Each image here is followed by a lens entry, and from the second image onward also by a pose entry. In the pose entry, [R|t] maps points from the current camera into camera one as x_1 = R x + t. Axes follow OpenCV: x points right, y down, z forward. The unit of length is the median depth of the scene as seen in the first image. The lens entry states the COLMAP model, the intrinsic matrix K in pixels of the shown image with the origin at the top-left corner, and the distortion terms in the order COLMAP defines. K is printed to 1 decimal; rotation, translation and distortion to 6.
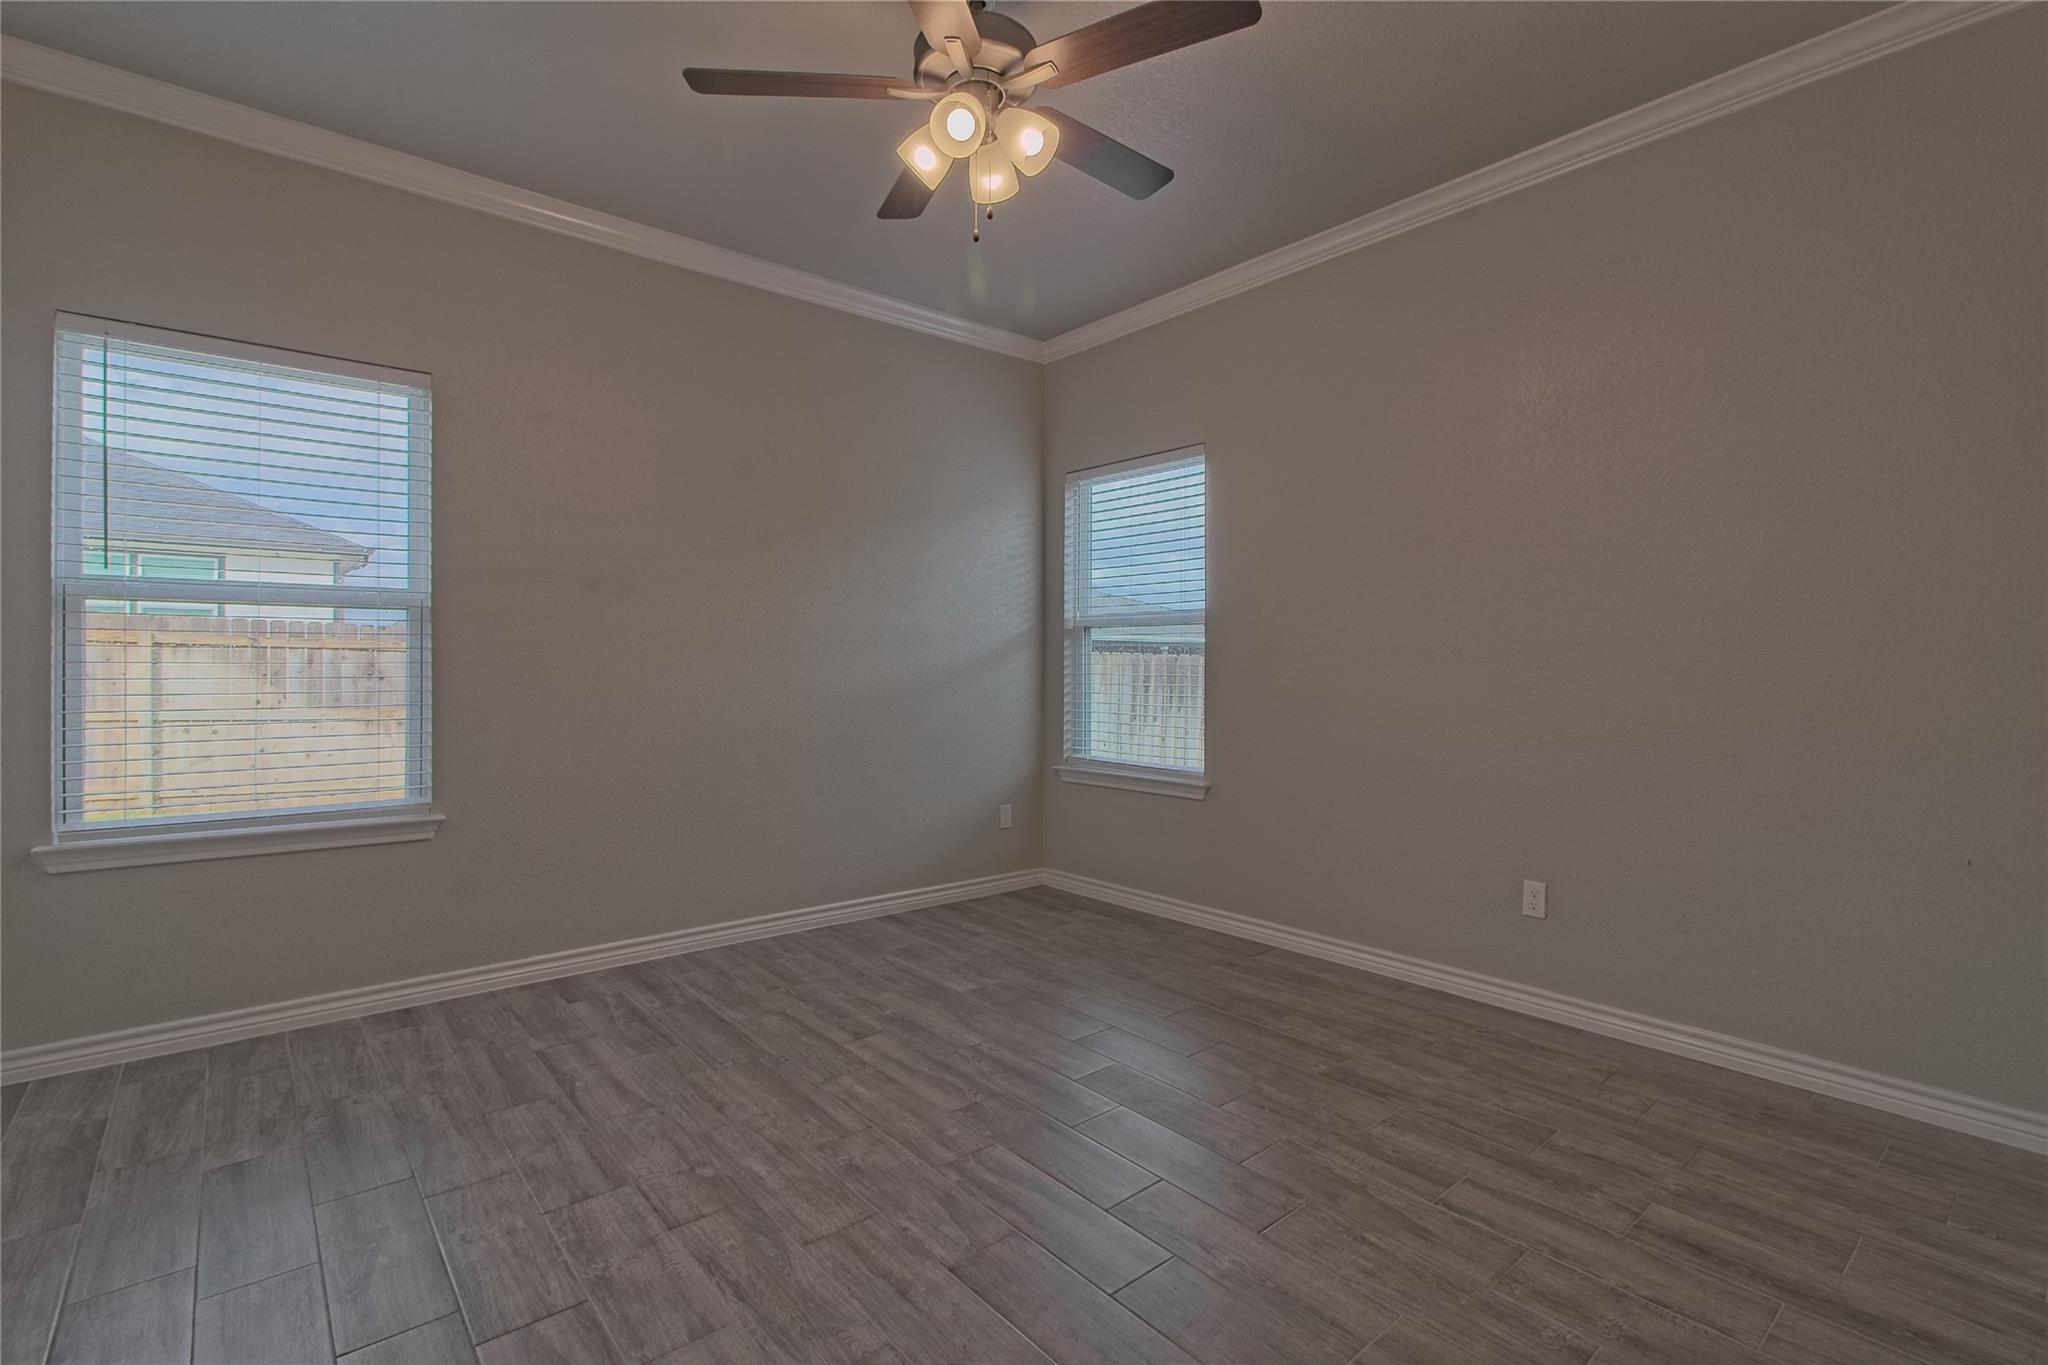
lens RADIAL K [[940.2, 0, 1043.5], [0, 940.2, 678.5], [0, 0, 1]] dist [-0.014072, 0.021162]
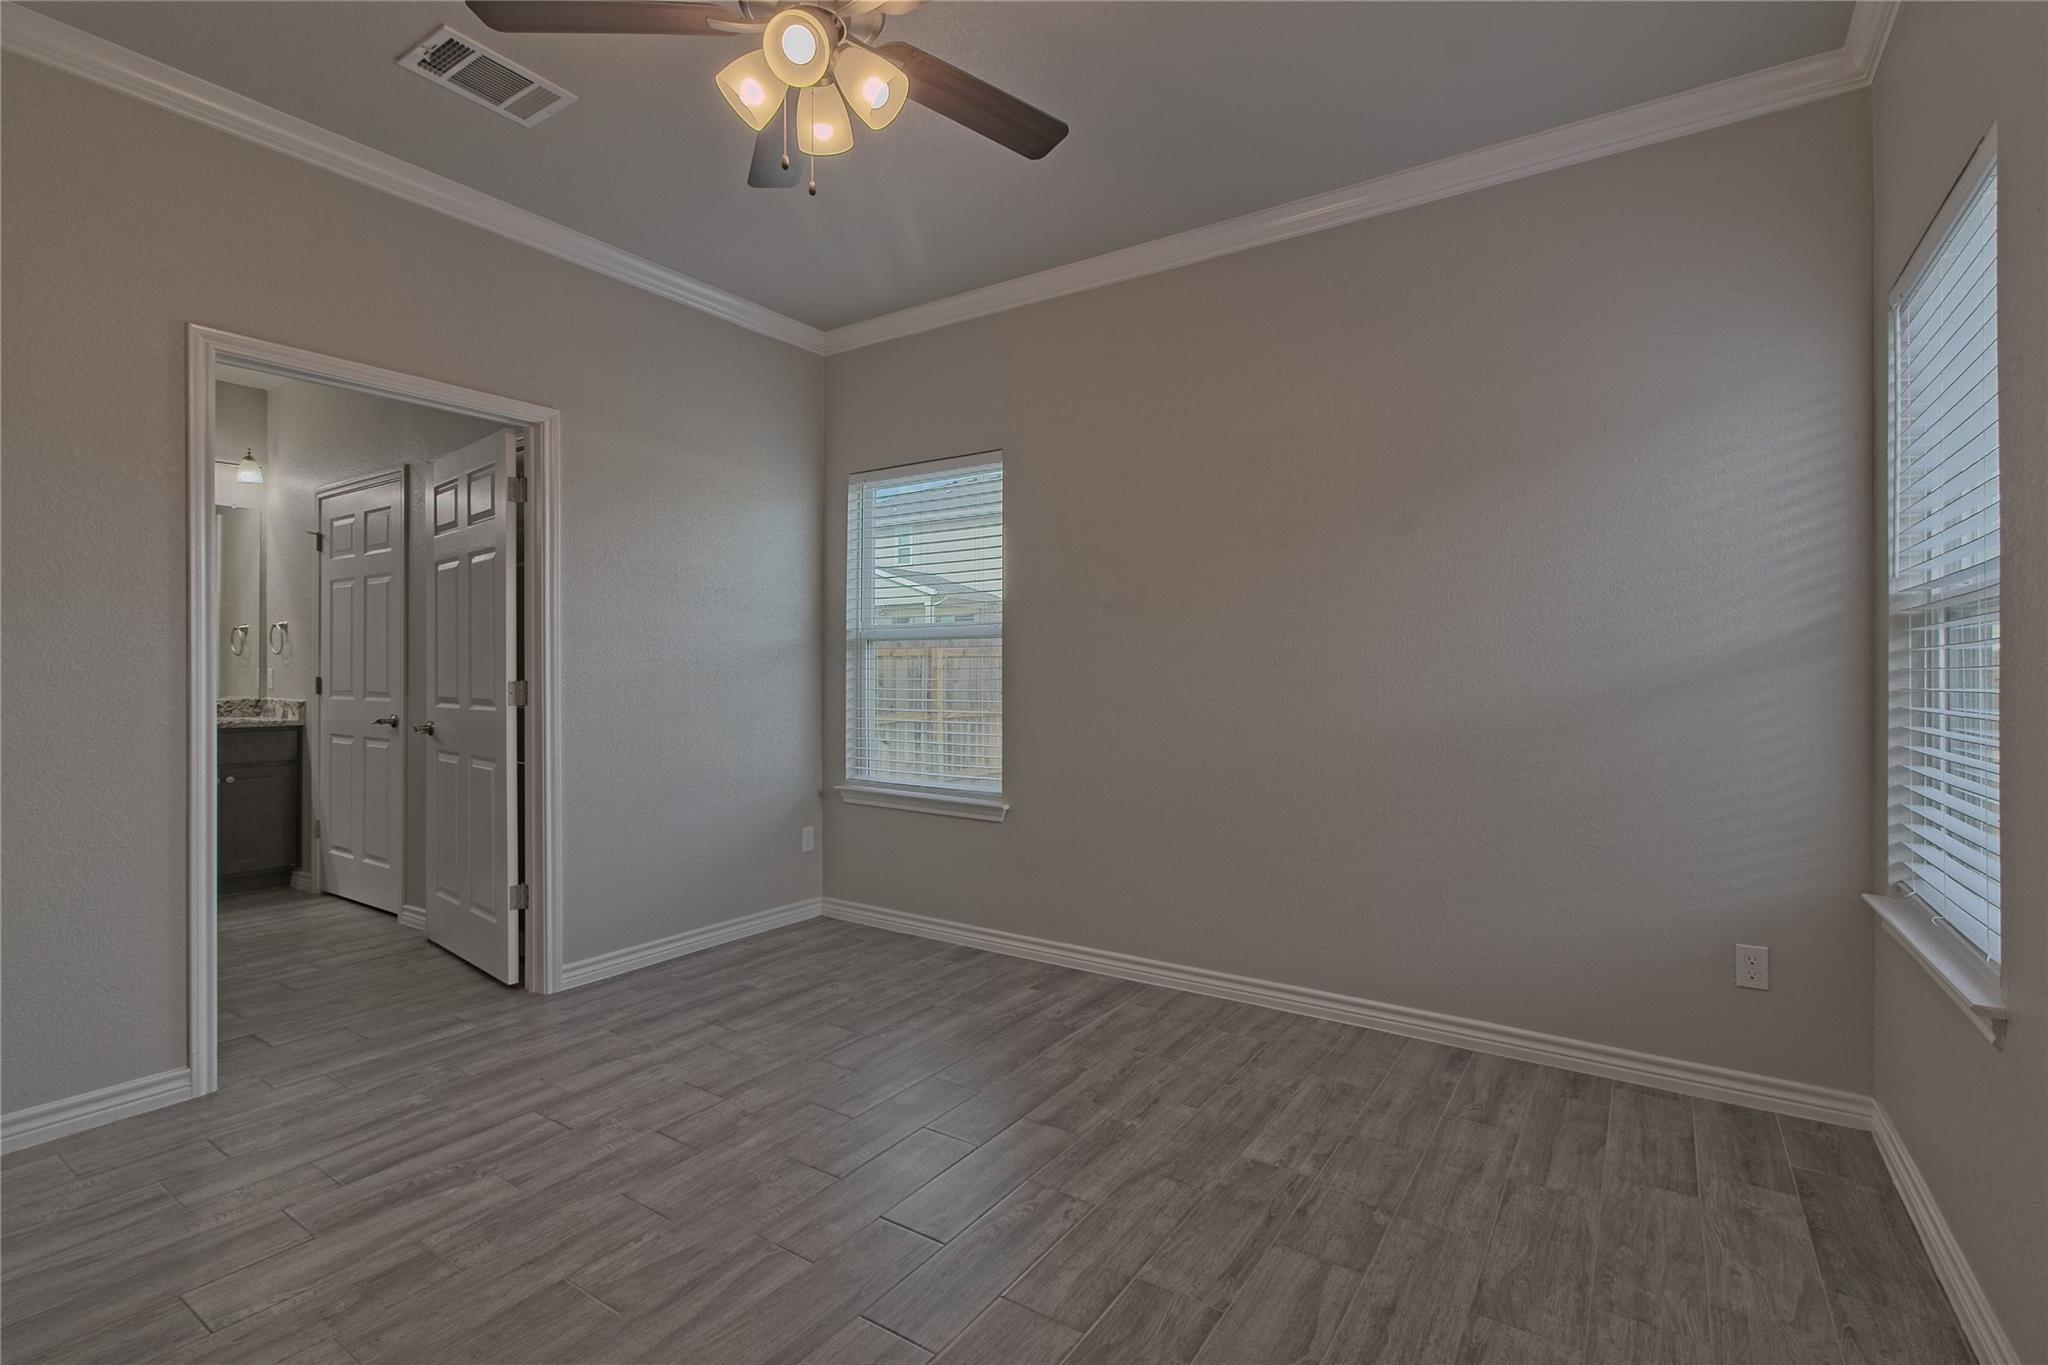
lens RADIAL K [[942.8, 0, 1014.9], [0, 942.8, 670.4], [0, 0, 1]] dist [-0.014709, 0.009860]
pose [[0.253764, -0.012607, -0.967184, 0.624953], [-0.015745, 0.999729, -0.017163, -0.015261], [0.967138, 0.019583, 0.253497, 0.736342]]
